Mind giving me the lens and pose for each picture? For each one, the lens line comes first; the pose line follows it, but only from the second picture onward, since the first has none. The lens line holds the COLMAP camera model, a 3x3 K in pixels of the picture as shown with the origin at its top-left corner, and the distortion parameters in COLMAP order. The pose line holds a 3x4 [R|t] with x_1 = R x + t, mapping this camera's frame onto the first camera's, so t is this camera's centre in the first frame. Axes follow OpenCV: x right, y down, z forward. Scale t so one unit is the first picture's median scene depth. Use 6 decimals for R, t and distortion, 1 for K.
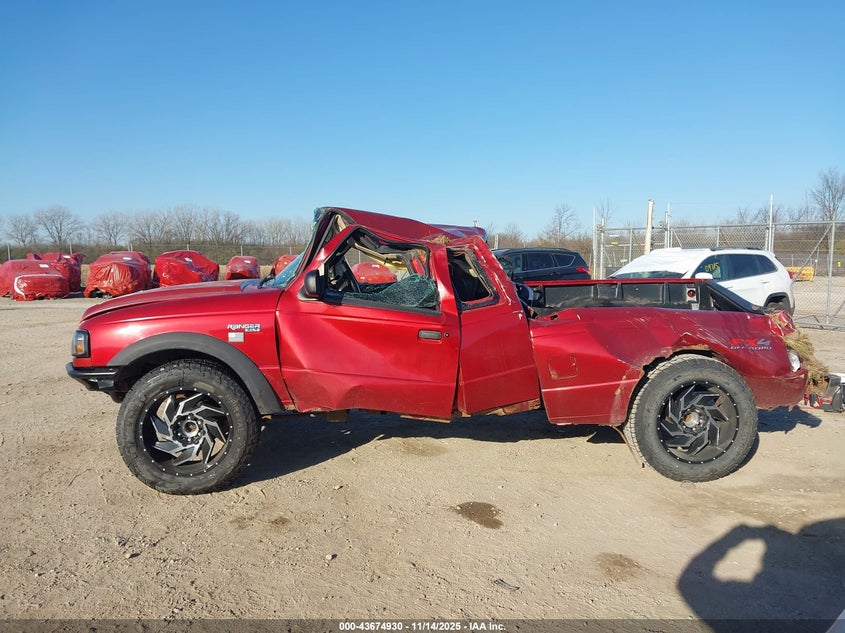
lens RADIAL K [[659.9, 0, 399.2], [0, 659.9, 298.3], [0, 0, 1]] dist [0.127272, -0.228080]
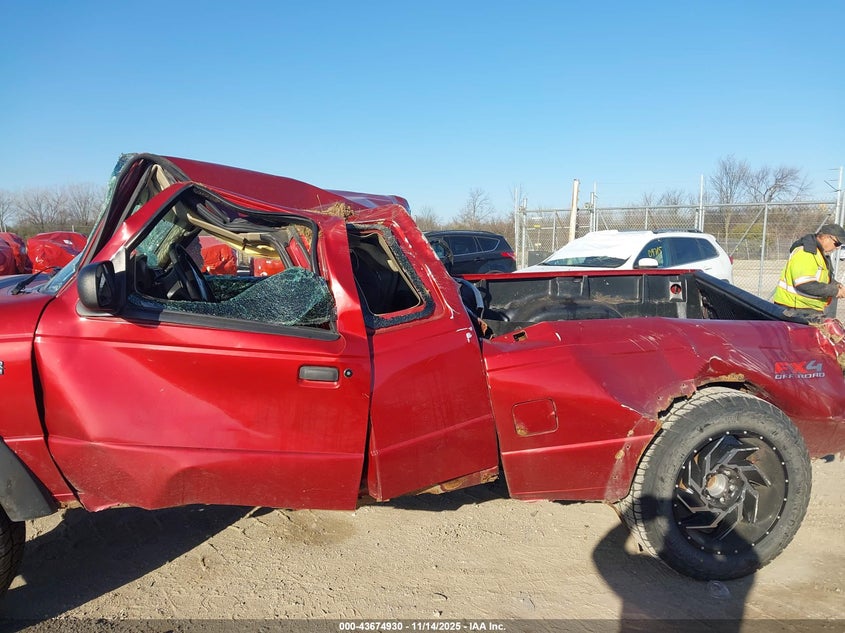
lens RADIAL K [[653.2, 0, 422.5], [0, 653.2, 316.5], [0, 0, 1]] dist [0.044424, -0.004417]
pose [[0.986884, -0.016175, 0.160616, 0.043358], [0.007513, 0.998491, 0.054391, -0.024386], [-0.161253, -0.052471, 0.985517, 0.406279]]
